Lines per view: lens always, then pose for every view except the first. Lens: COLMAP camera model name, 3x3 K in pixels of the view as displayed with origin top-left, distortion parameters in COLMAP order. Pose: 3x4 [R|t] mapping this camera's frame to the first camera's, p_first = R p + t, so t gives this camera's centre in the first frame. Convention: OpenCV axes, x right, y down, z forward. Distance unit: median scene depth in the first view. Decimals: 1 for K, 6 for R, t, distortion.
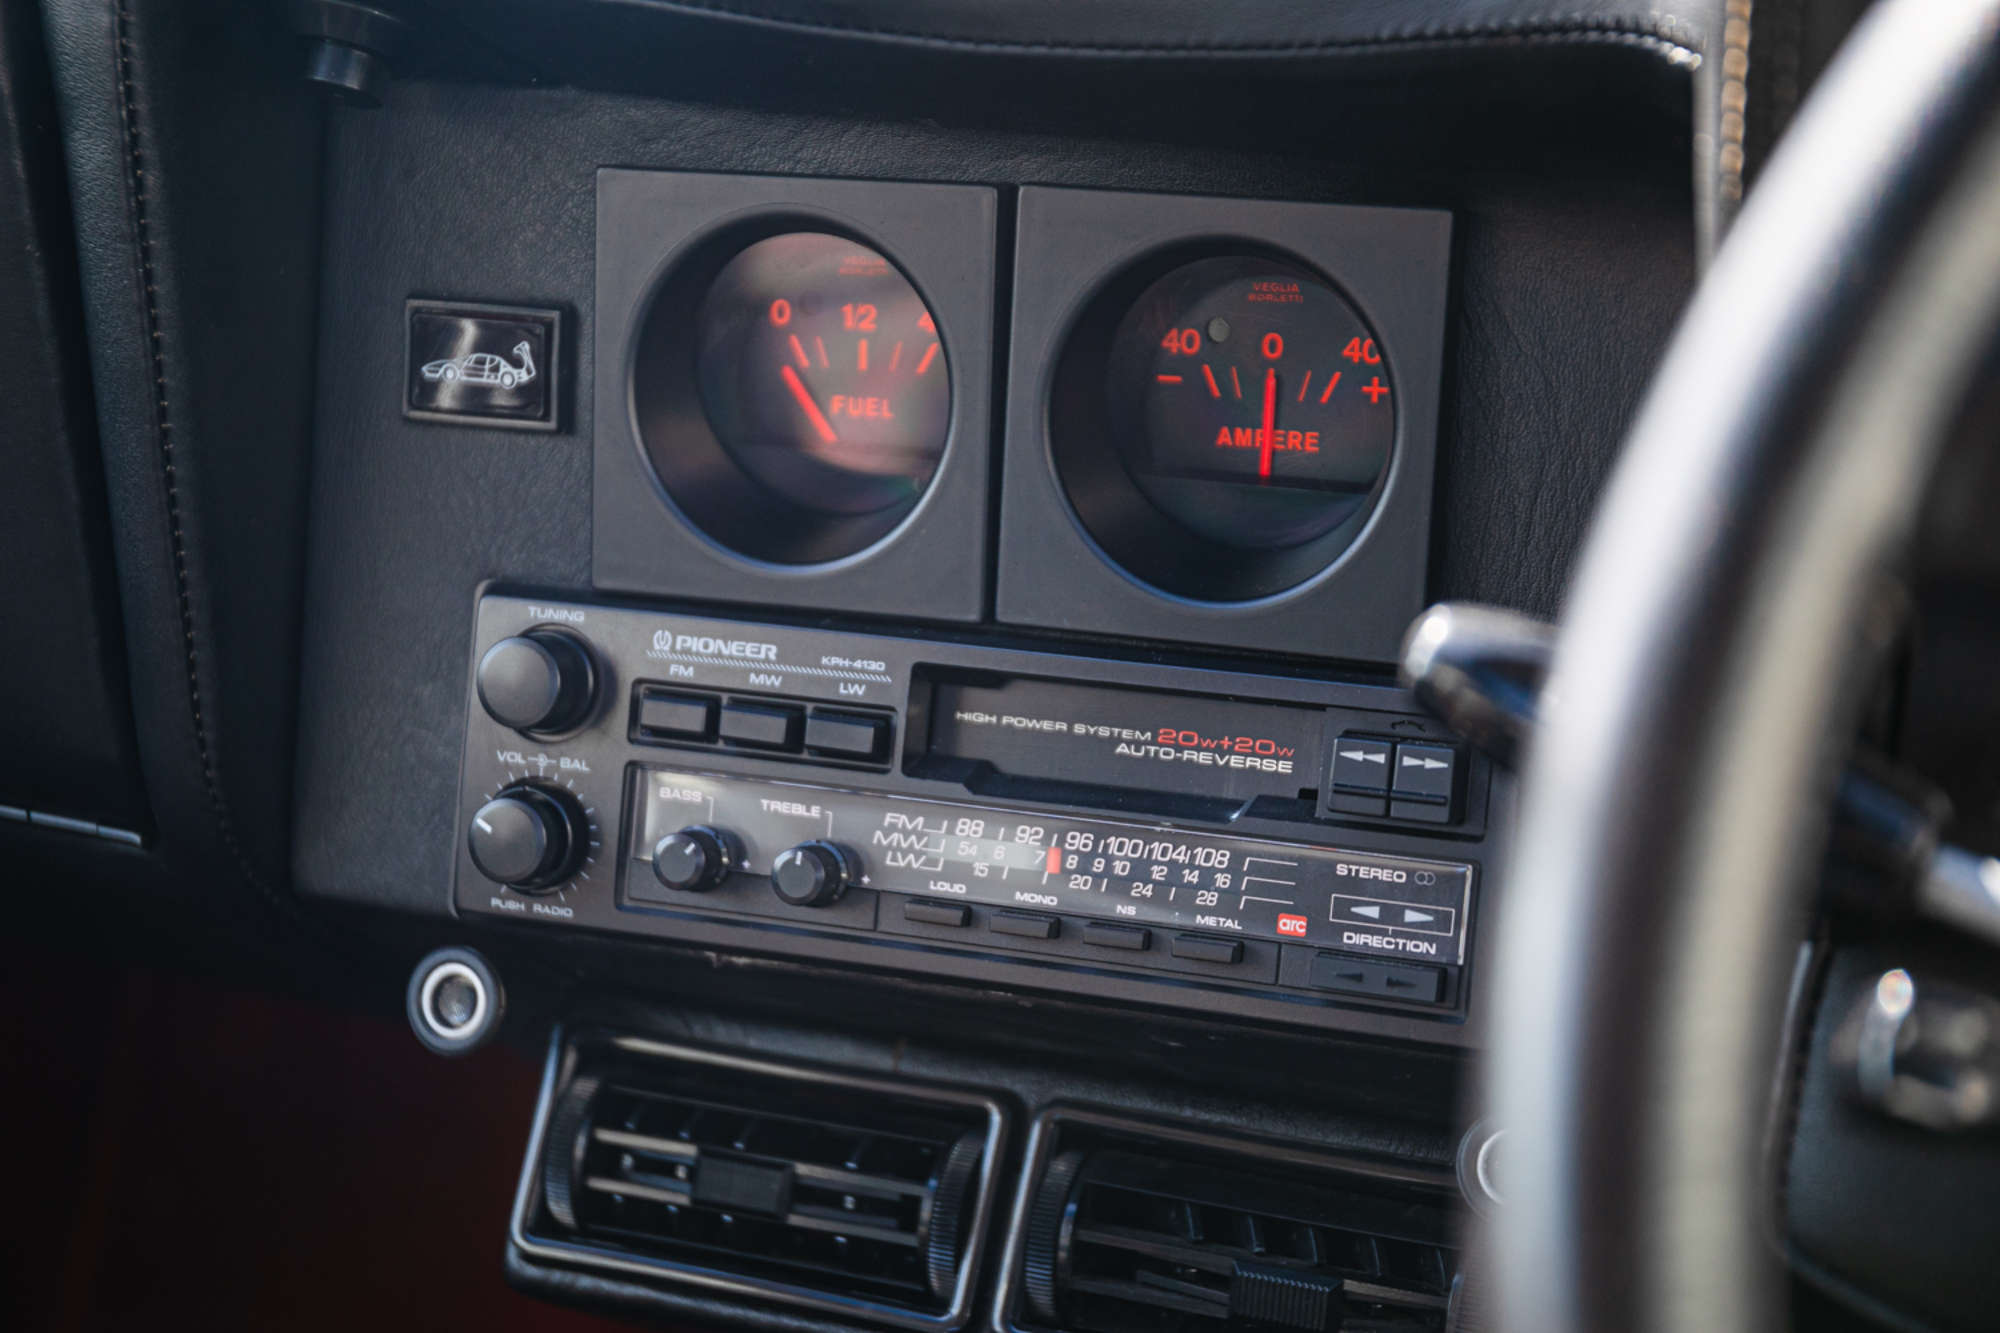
lens RADIAL K [[3480.5, 0, 1043.4], [0, 3480.5, 667.1], [0, 0, 1]] dist [0.027061, 0.240635]
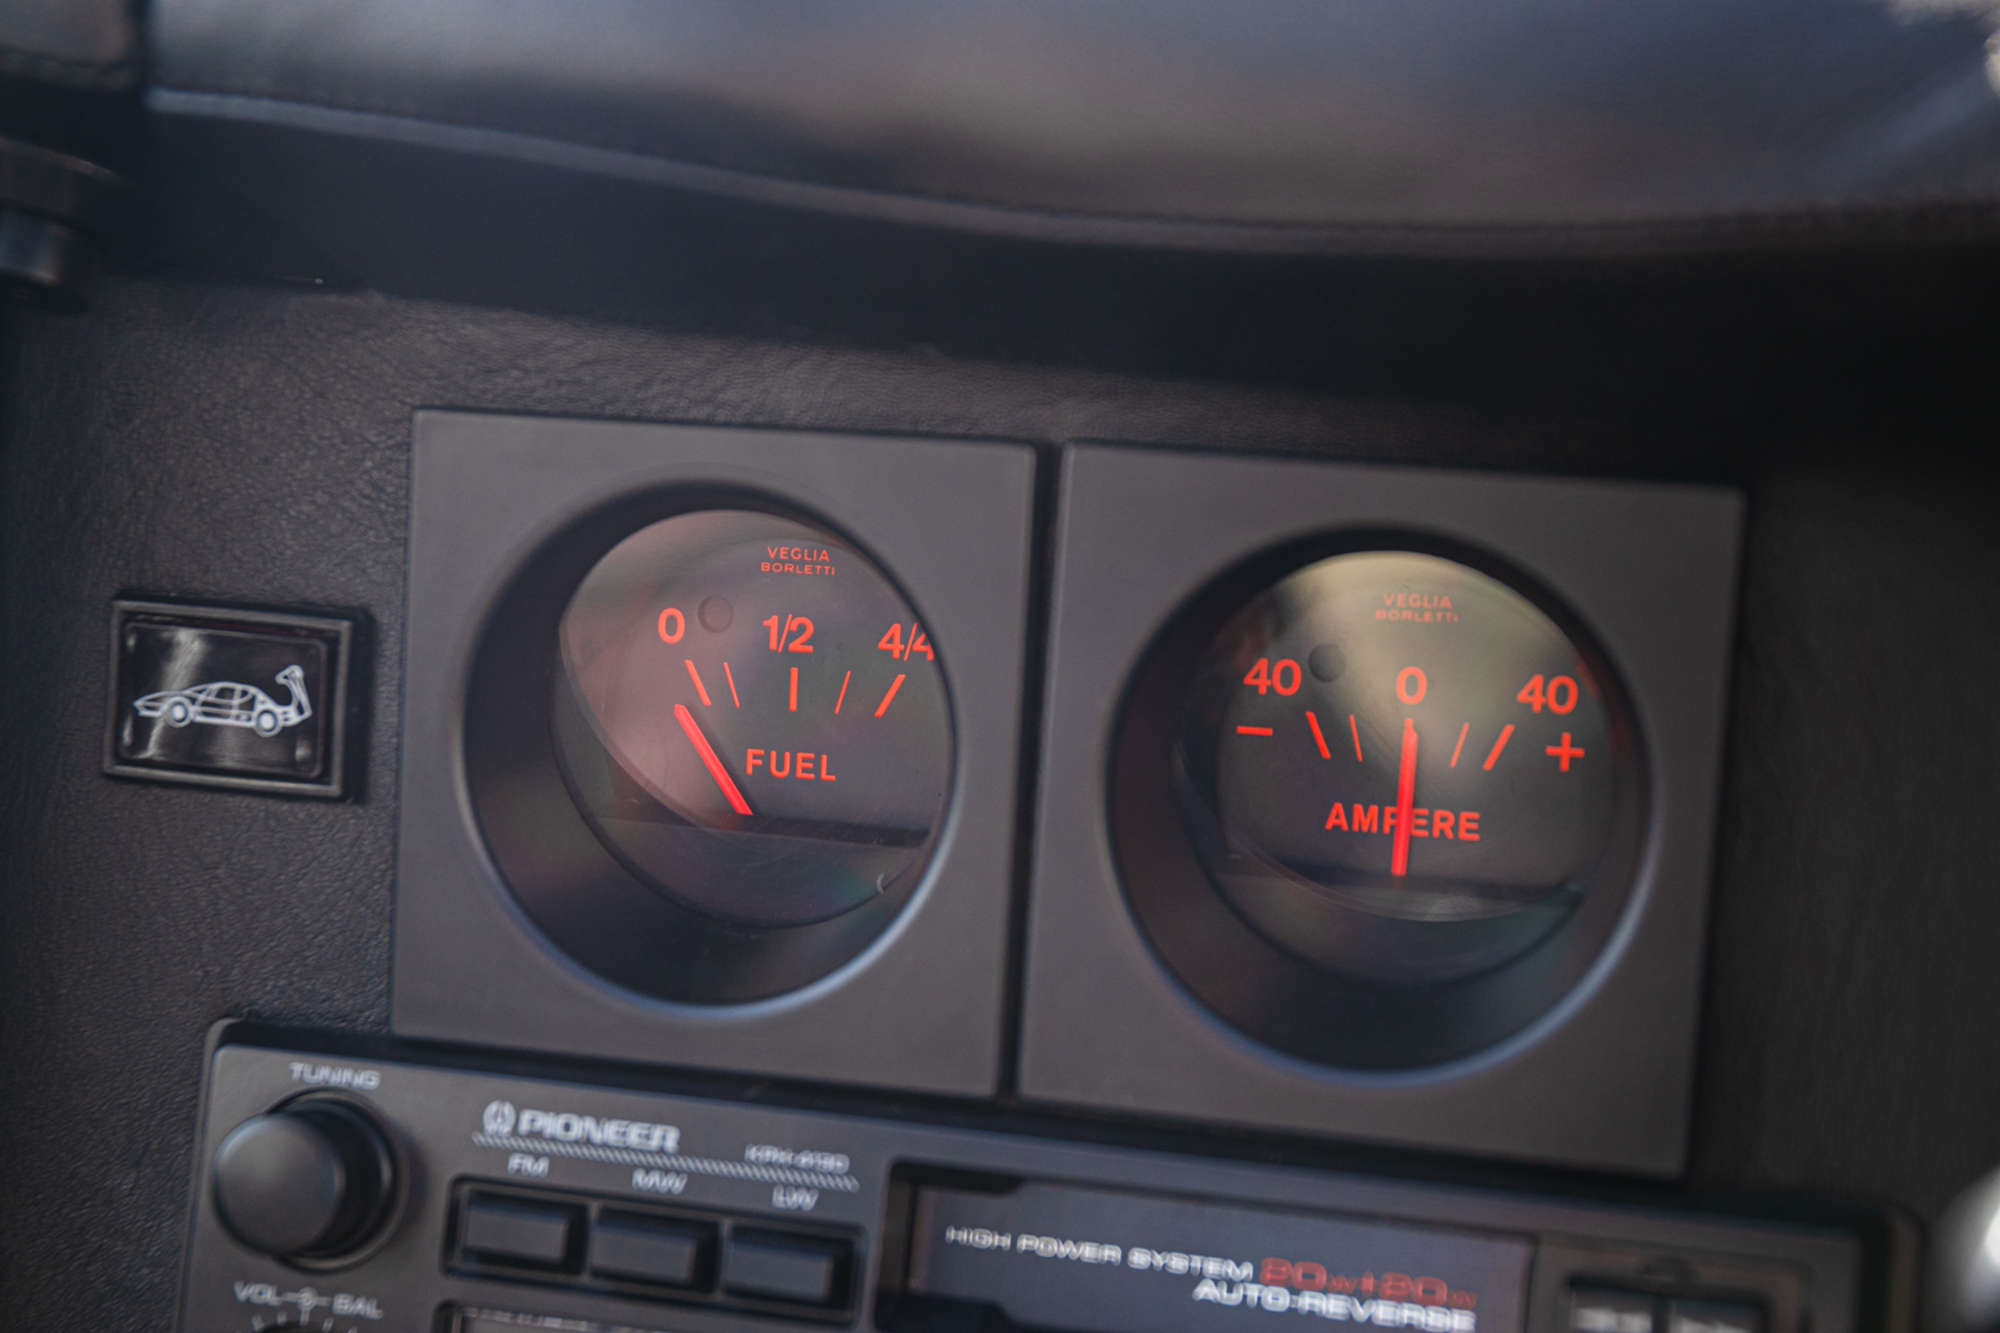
lens RADIAL K [[3480.5, 0, 1043.4], [0, 3480.5, 667.1], [0, 0, 1]] dist [0.027061, 0.240635]
pose [[0.995185, 0.012227, 0.097253, -0.072072], [-0.003513, 0.996001, -0.089272, -0.034248], [-0.097956, 0.088501, 0.991248, 0.326229]]
